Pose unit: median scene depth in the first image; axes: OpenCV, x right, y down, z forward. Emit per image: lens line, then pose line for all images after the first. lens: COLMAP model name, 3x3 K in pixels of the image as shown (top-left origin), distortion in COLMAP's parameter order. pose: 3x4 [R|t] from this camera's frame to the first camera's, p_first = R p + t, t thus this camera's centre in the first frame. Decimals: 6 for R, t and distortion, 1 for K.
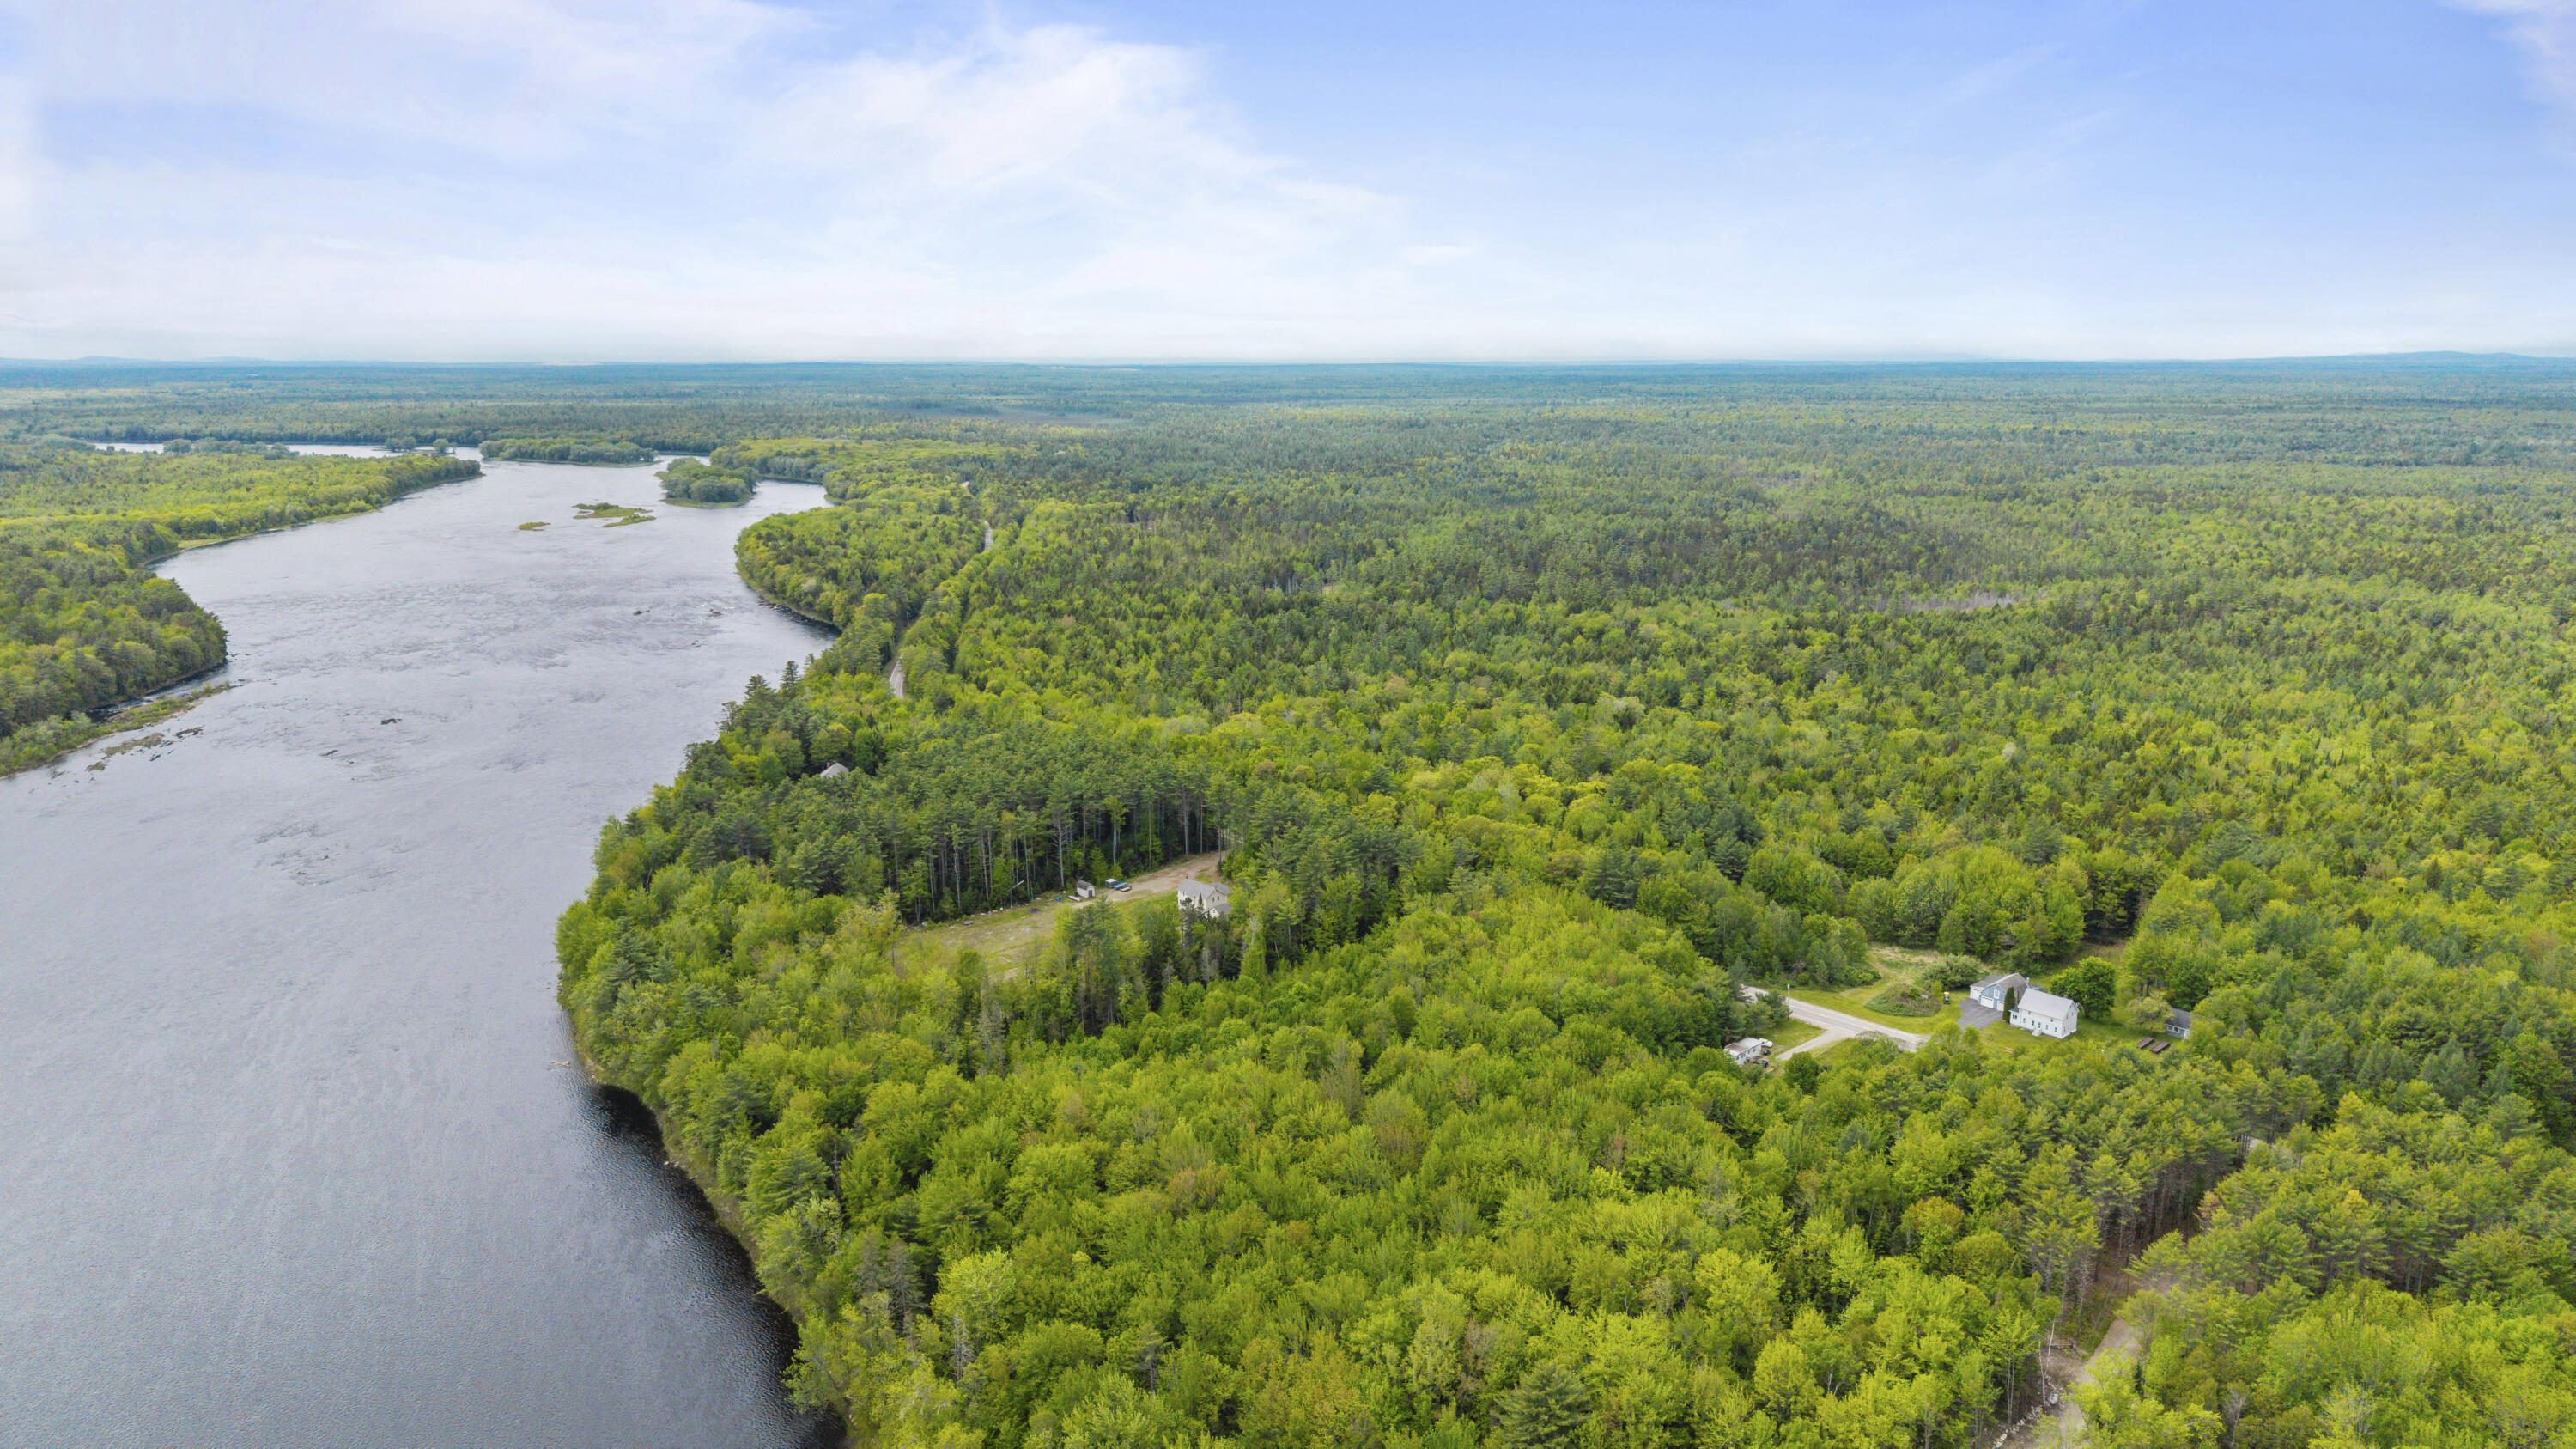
lens RADIAL K [[1723.2, 0, 1288.0], [0, 1723.2, 724.5], [0, 0, 1]] dist [0.002272, 0.000702]
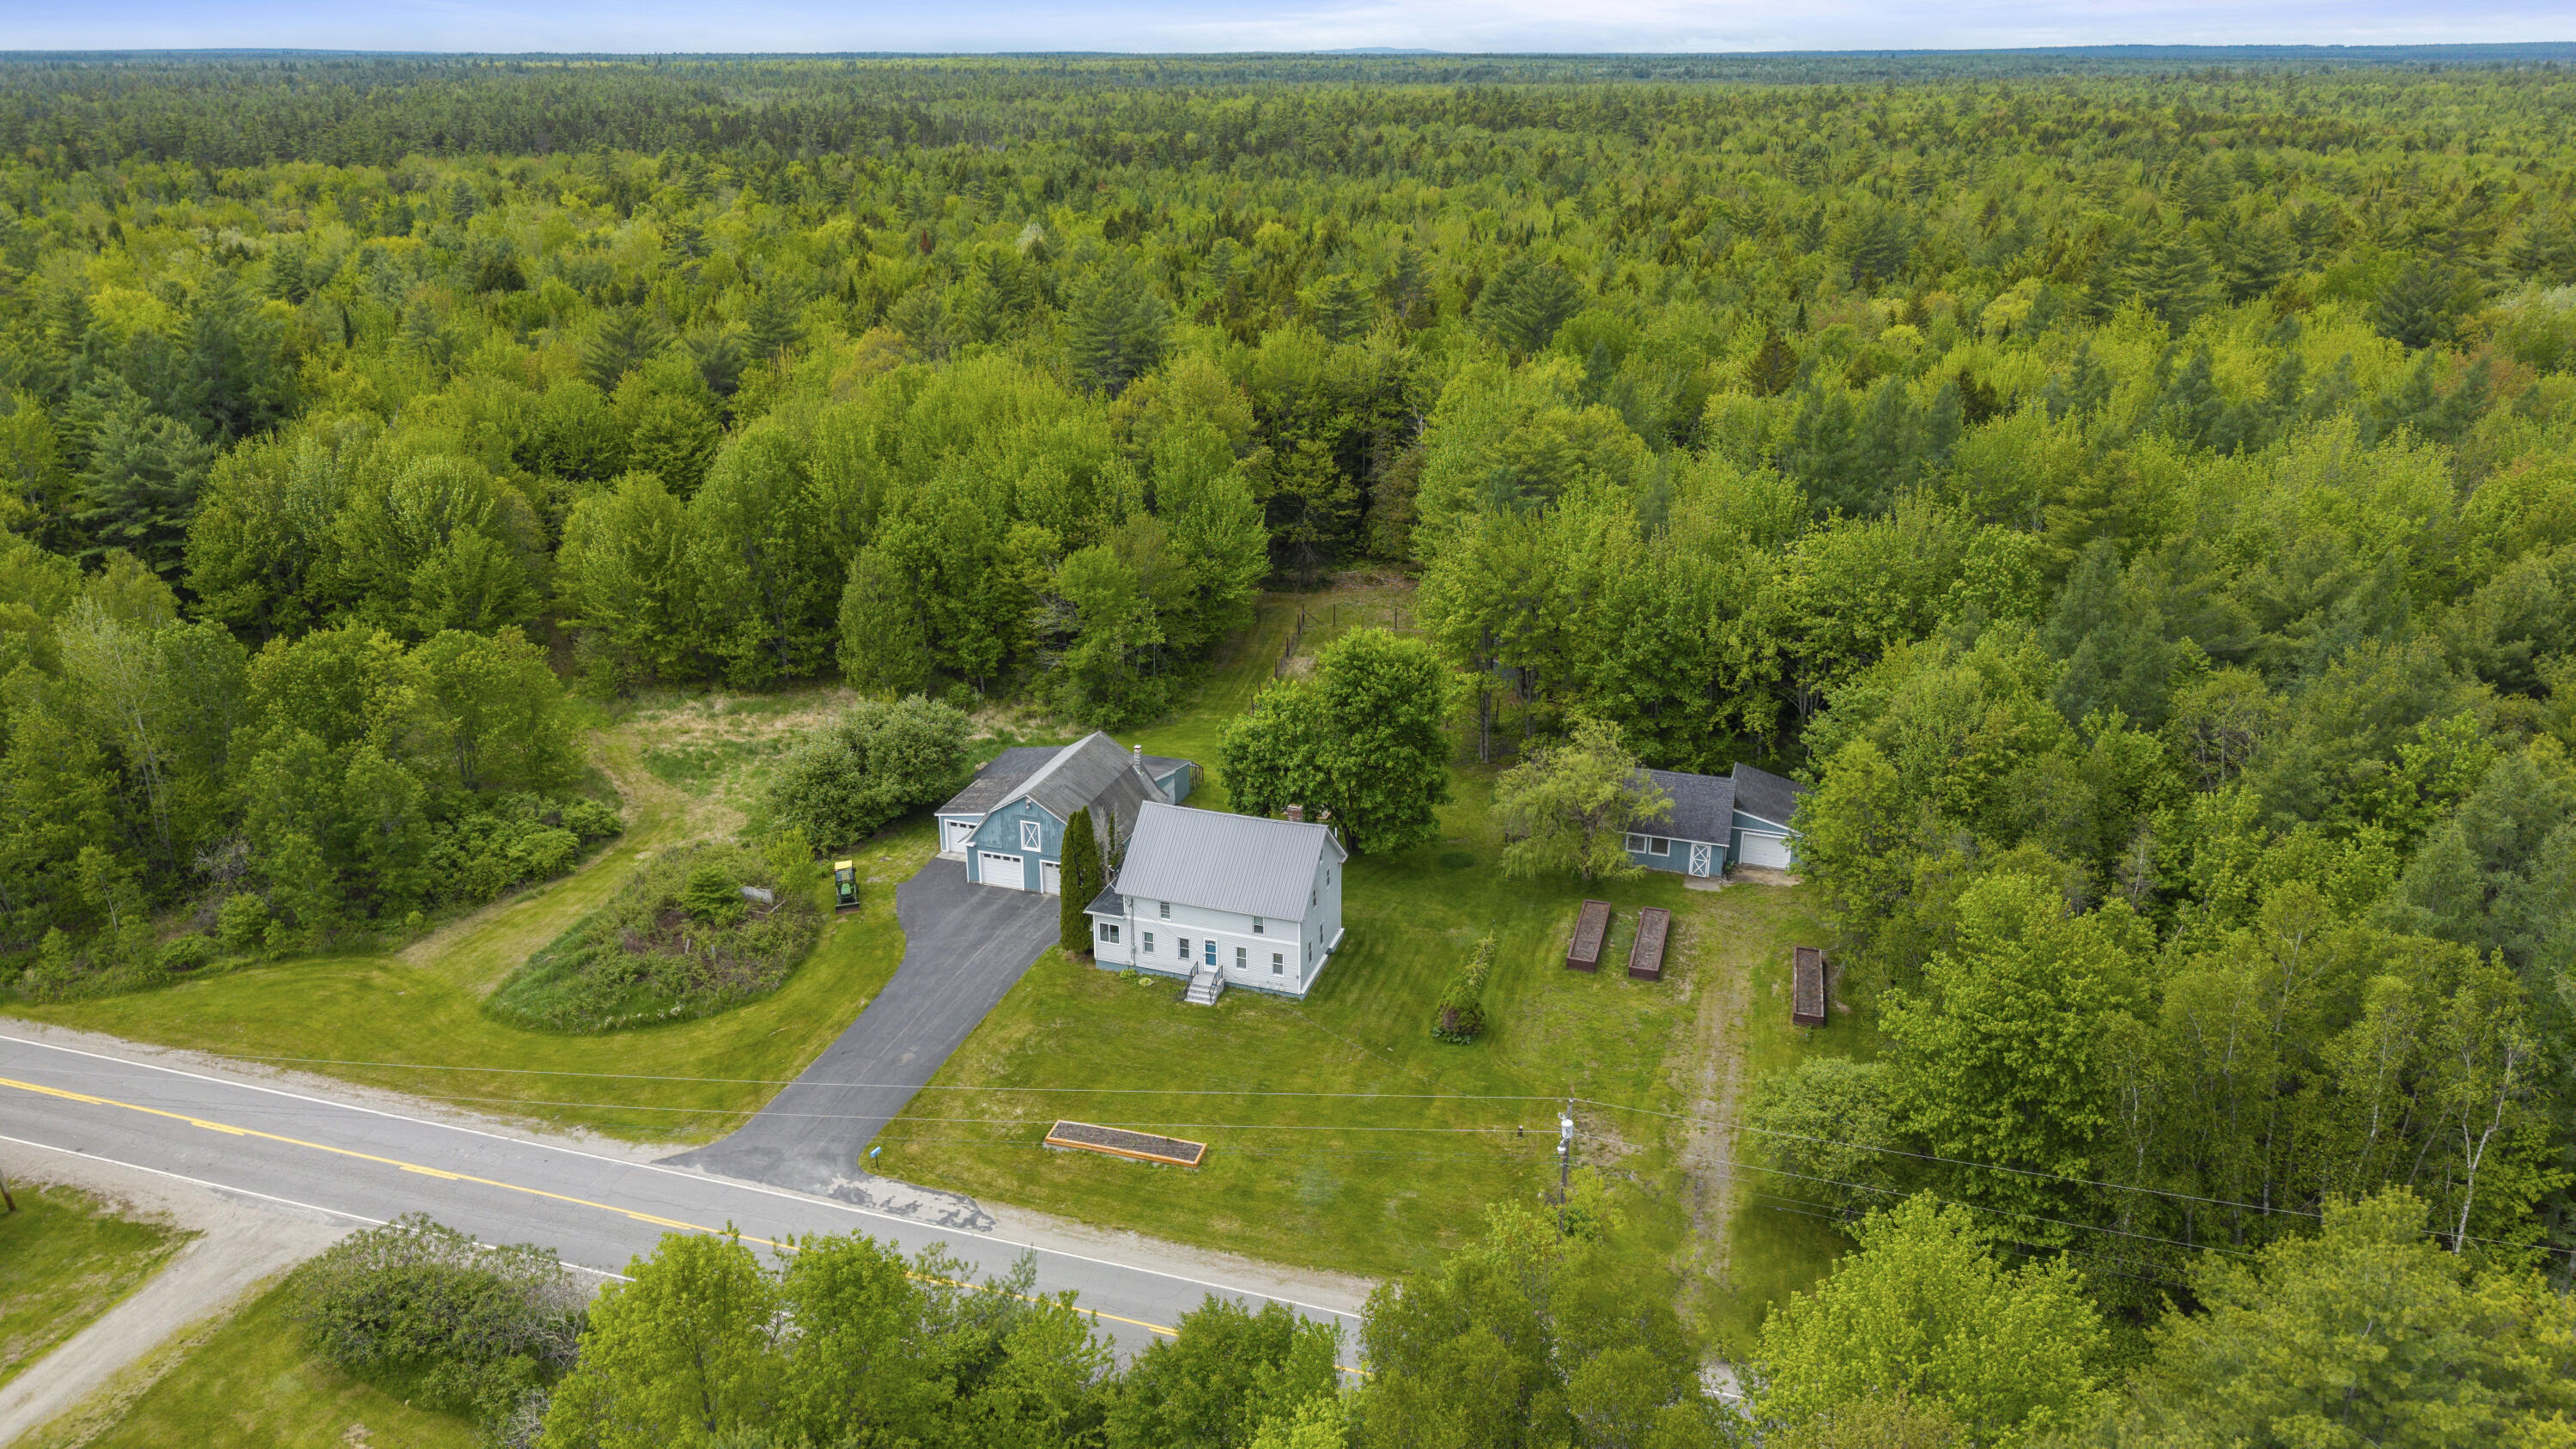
lens RADIAL K [[1723.2, 0, 1288.0], [0, 1723.2, 724.5], [0, 0, 1]] dist [0.002272, 0.000702]
pose [[0.859437, -0.178654, 0.479010, 0.307263], [0.102660, 0.978178, 0.180634, 0.093720], [-0.500828, -0.106068, 0.859023, 0.723541]]
